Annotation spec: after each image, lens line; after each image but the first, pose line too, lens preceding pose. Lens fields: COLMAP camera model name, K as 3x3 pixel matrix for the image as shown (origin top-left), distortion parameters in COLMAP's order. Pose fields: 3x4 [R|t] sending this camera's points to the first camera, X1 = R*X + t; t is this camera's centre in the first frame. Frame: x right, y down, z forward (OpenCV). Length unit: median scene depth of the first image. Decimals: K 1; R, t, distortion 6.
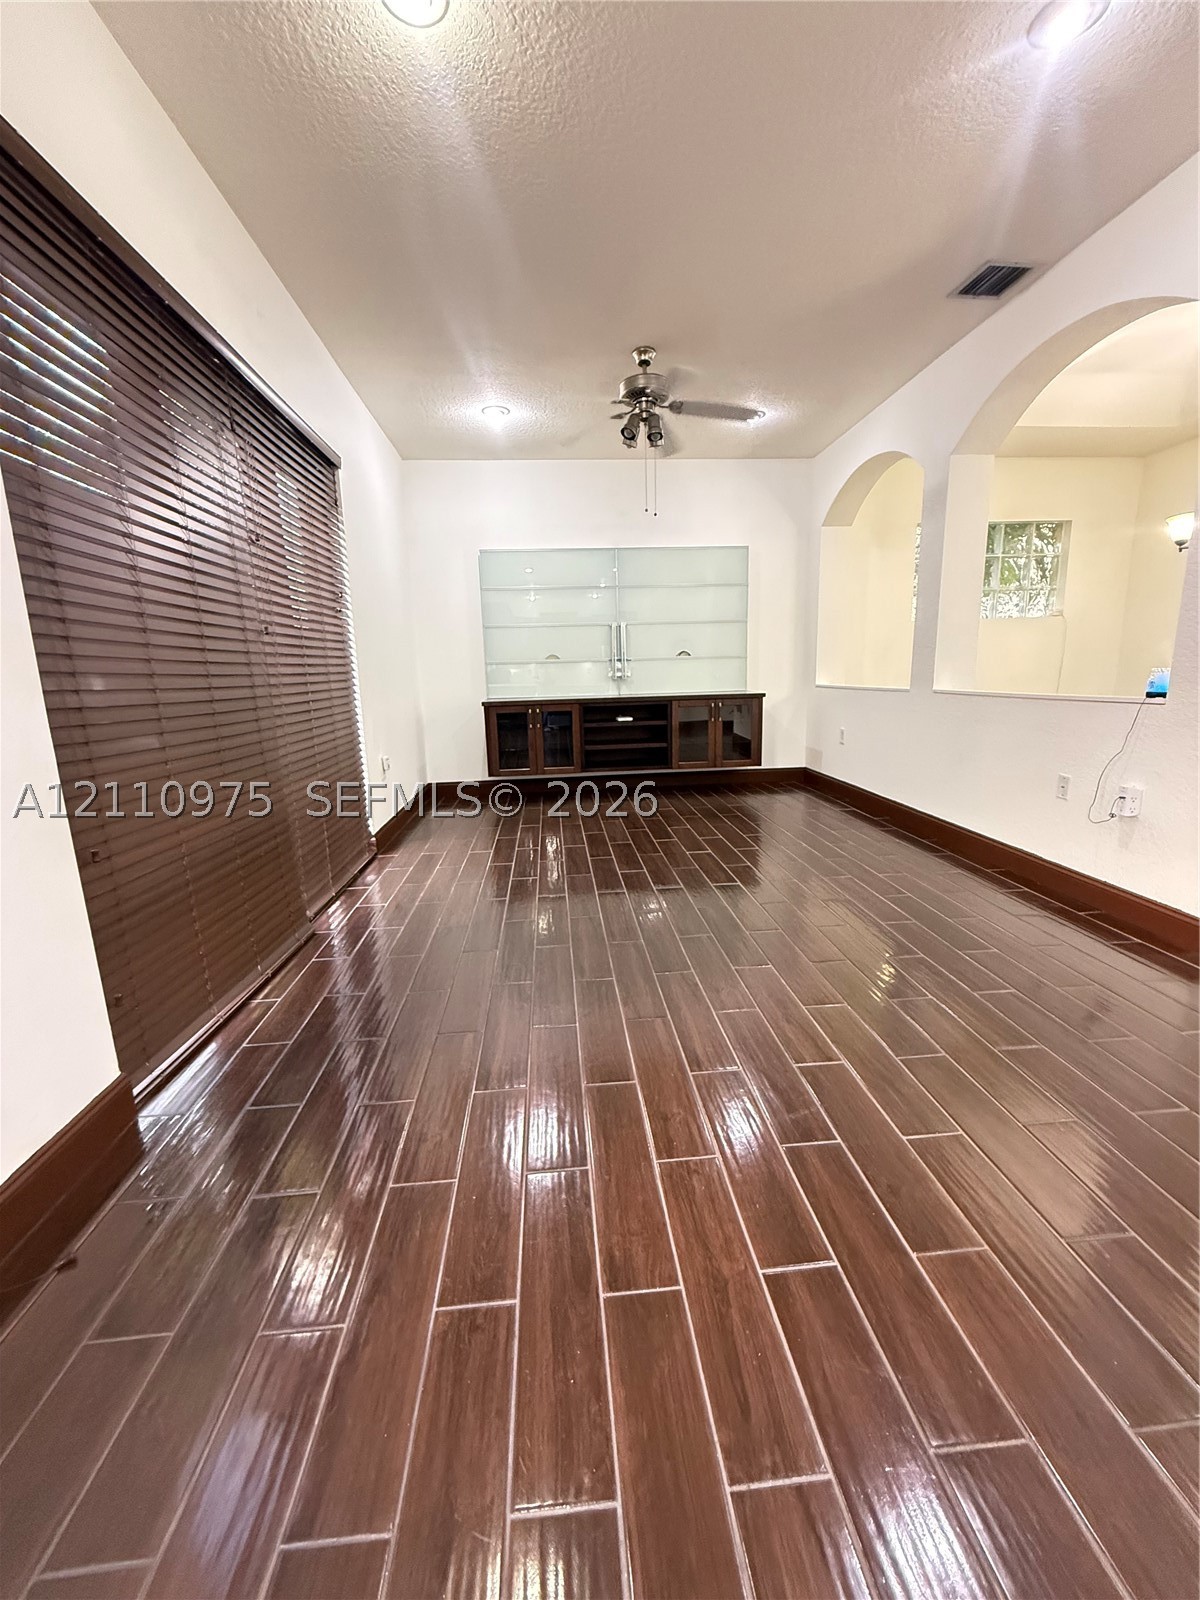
lens RADIAL K [[641.7, 0, 600.0], [0, 641.7, 800.6], [0, 0, 1]] dist [-0.002142, 0.000161]
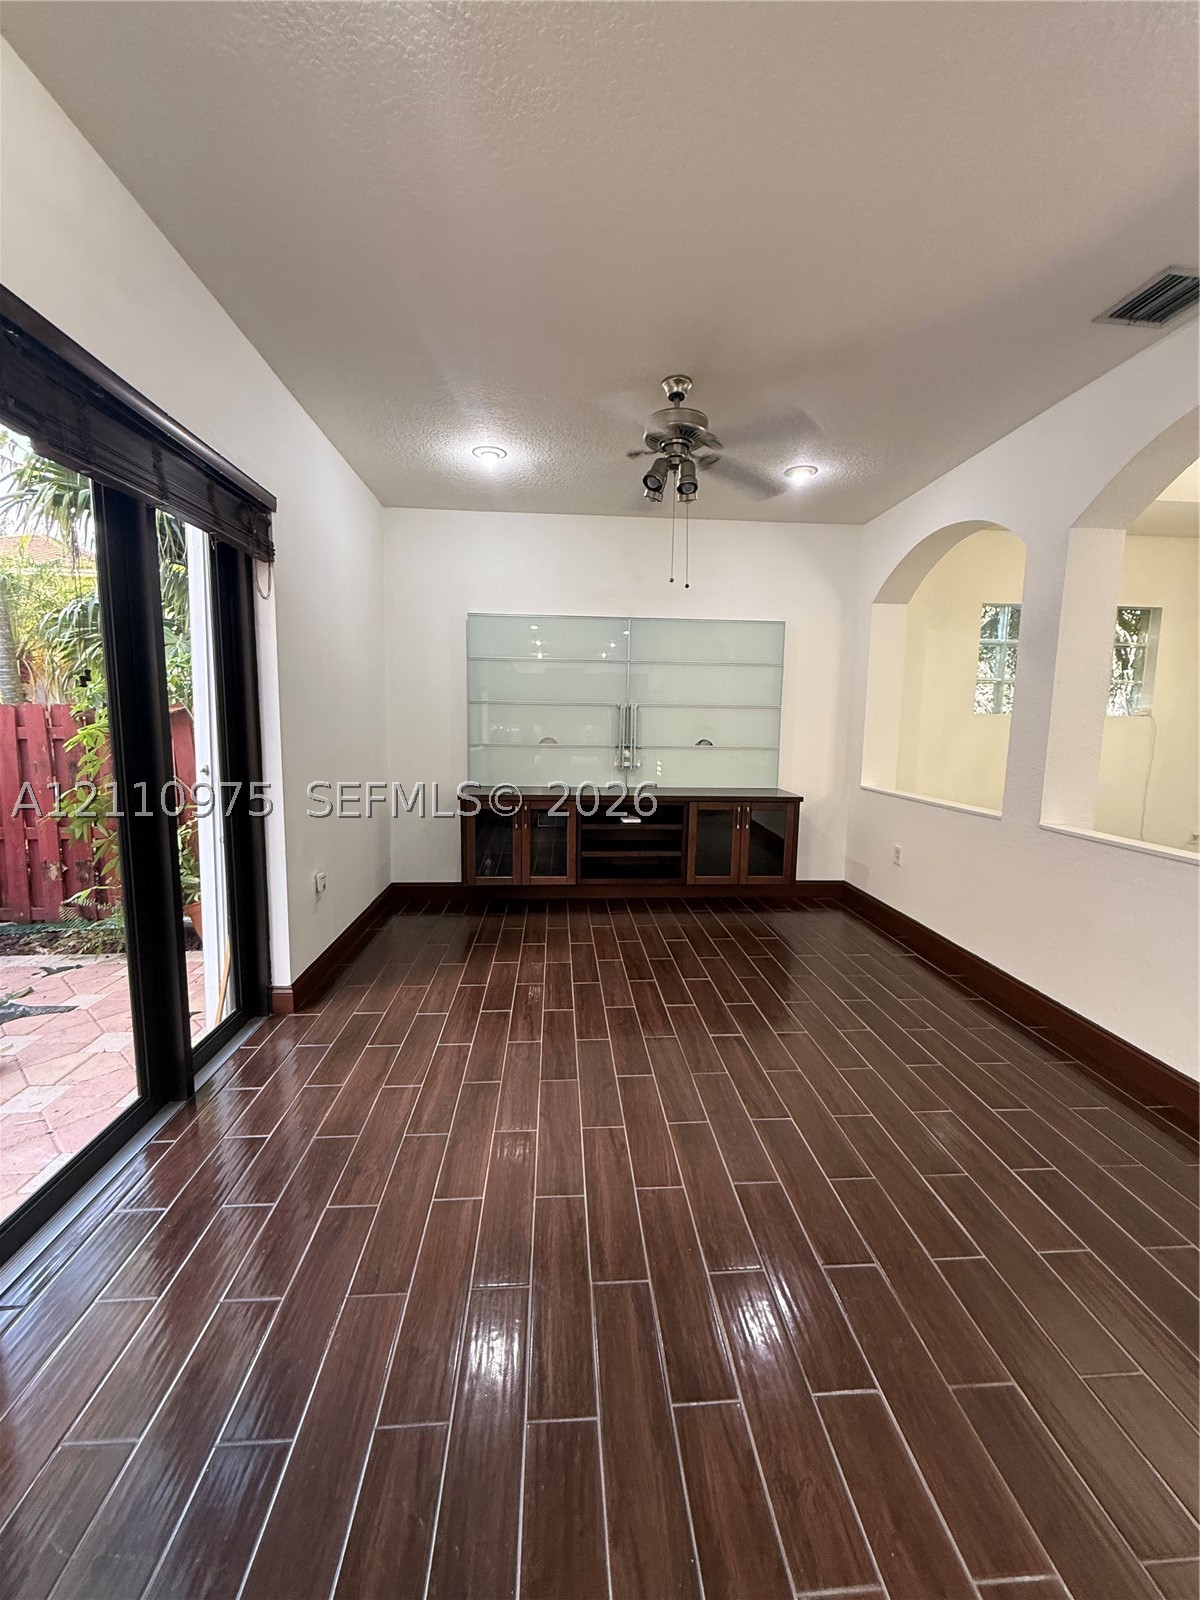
lens RADIAL K [[641.7, 0, 602.0], [0, 641.7, 800.7], [0, 0, 1]] dist [-0.002142, 0.000161]
pose [[0.999053, 0.043455, -0.002202, 0.001306], [-0.043499, 0.996369, -0.073184, -0.094443], [-0.000986, 0.073211, 0.997316, 0.183068]]
